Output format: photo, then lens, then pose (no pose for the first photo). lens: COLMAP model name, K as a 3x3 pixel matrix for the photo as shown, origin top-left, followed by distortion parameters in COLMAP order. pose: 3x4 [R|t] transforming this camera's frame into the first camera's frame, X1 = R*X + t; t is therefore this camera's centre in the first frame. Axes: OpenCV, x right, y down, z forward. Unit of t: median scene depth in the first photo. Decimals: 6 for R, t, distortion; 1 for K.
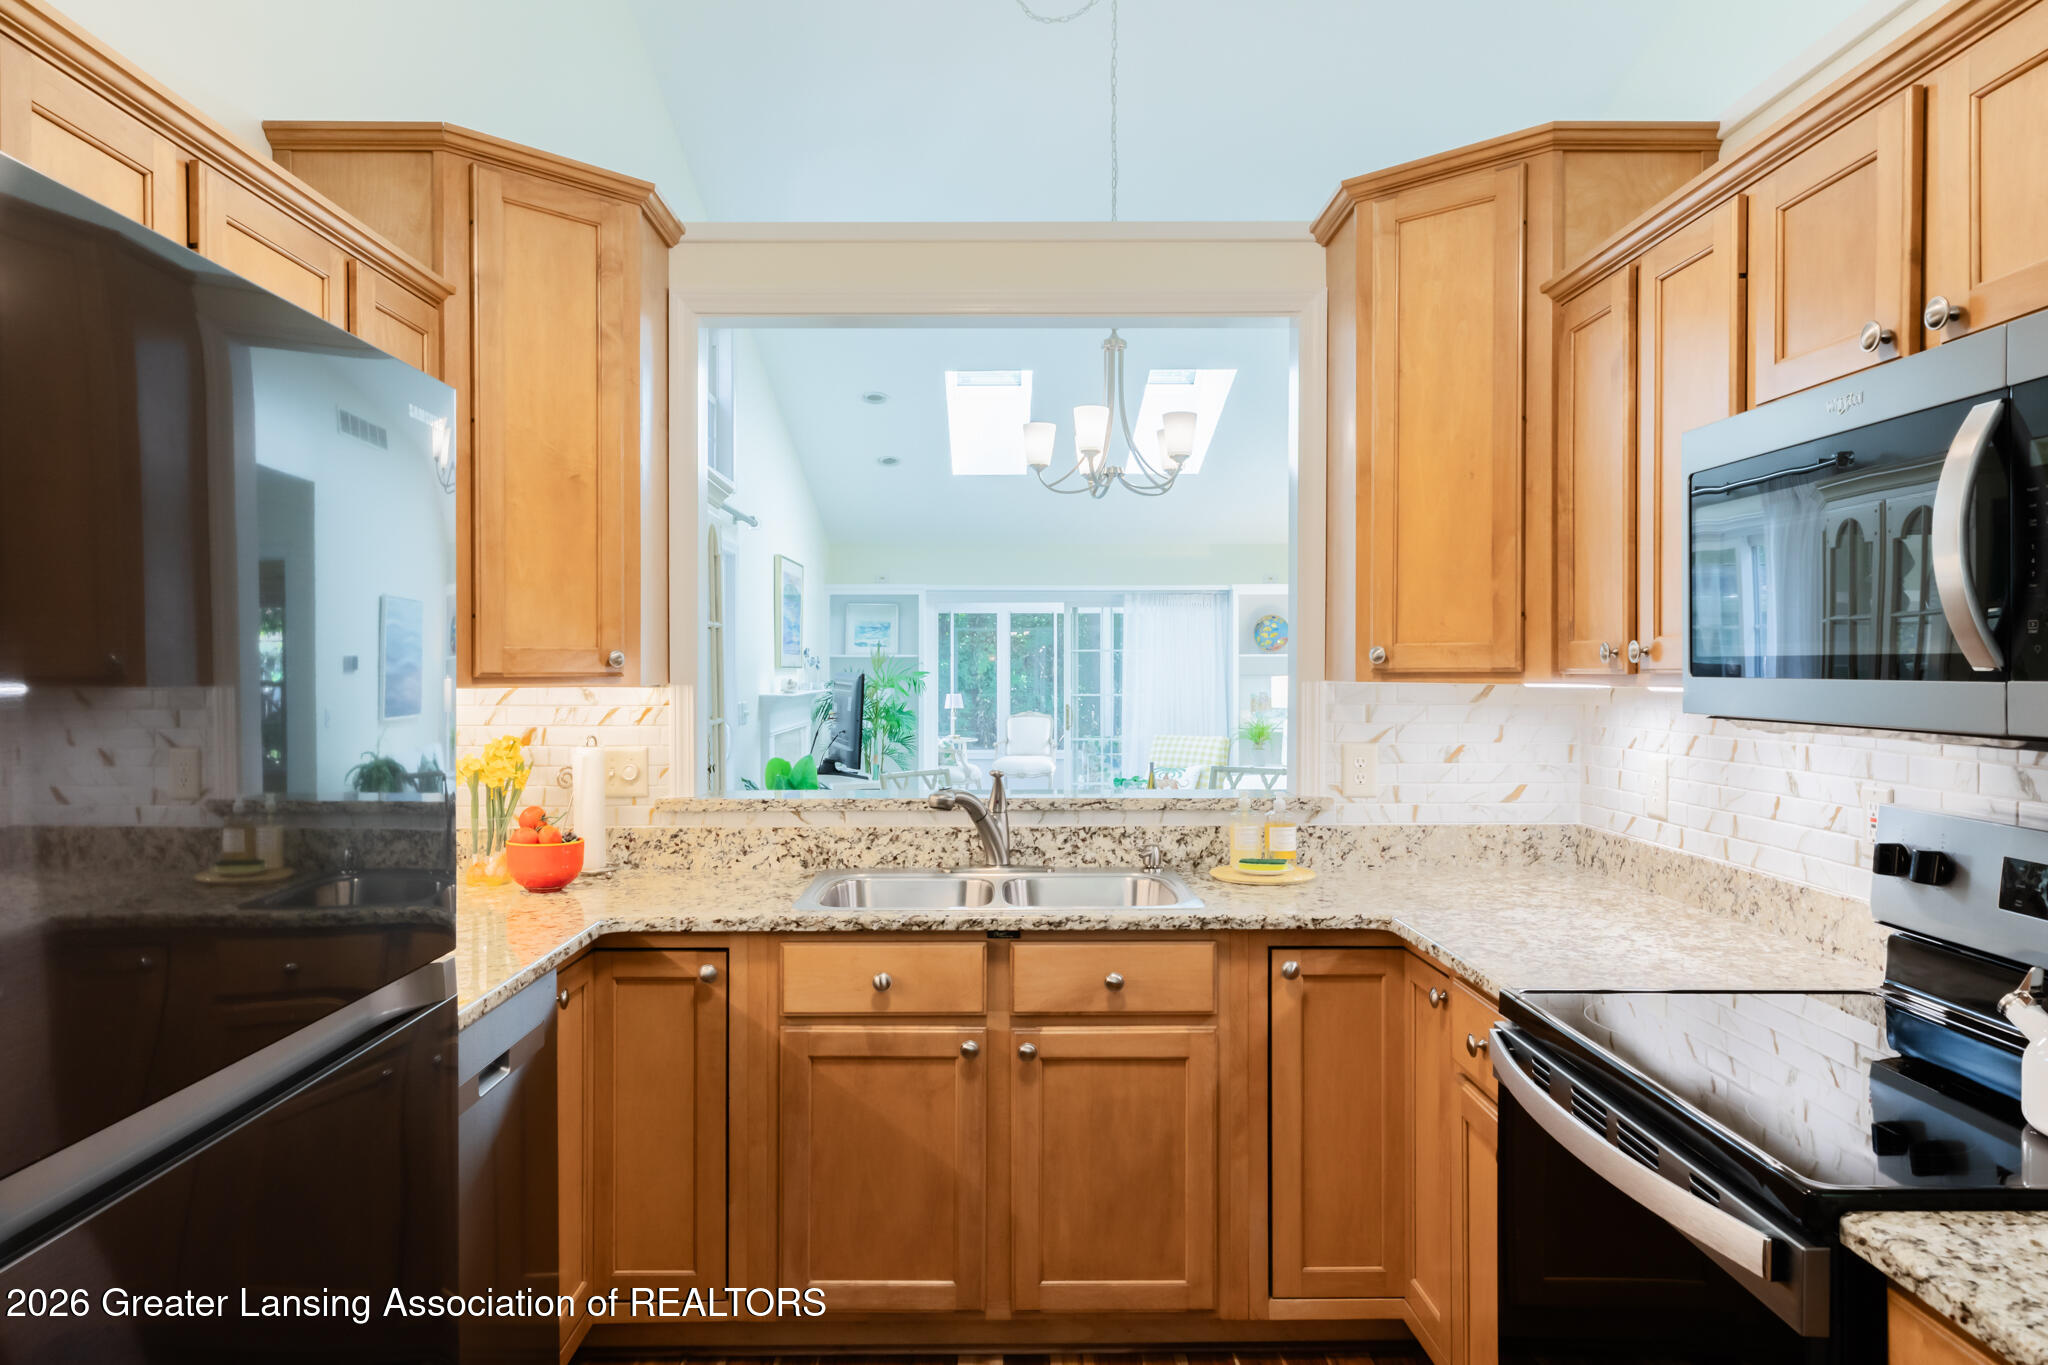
lens RADIAL K [[1387.5, 0, 988.1], [0, 1387.5, 673.3], [0, 0, 1]] dist [0.020609, -0.009156]
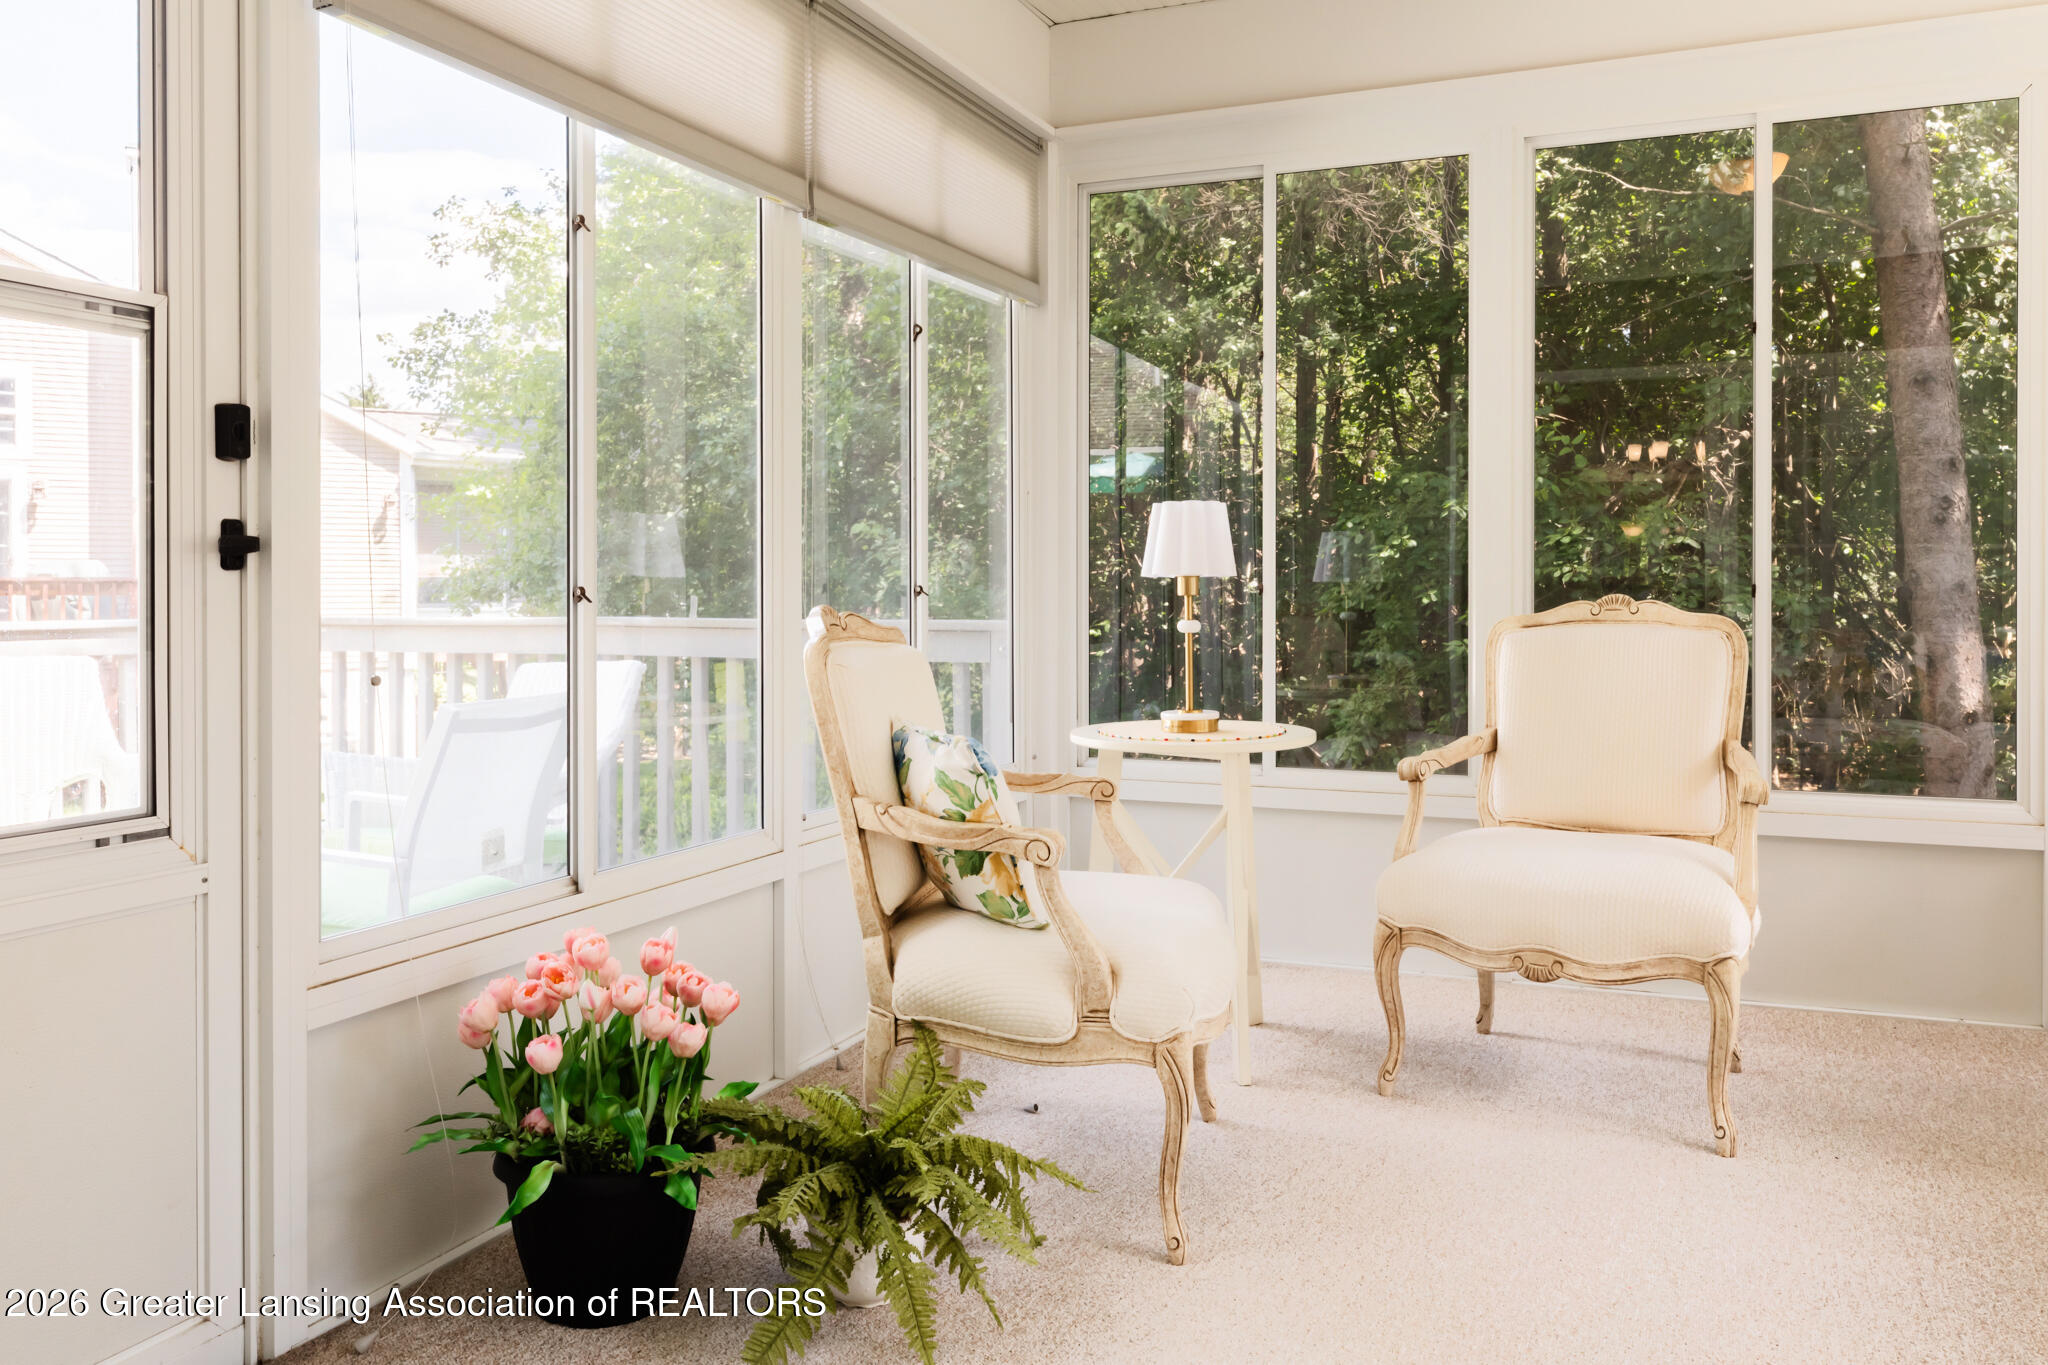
lens RADIAL K [[1465.7, 0, 1019.8], [0, 1465.7, 688.9], [0, 0, 1]] dist [0.003240, 0.002128]
pose [[0.913533, 0.026563, -0.405897, 0.186565], [0.001003, 0.997715, 0.067550, 0.133314], [0.406764, -0.062117, 0.911419, 3.933004]]
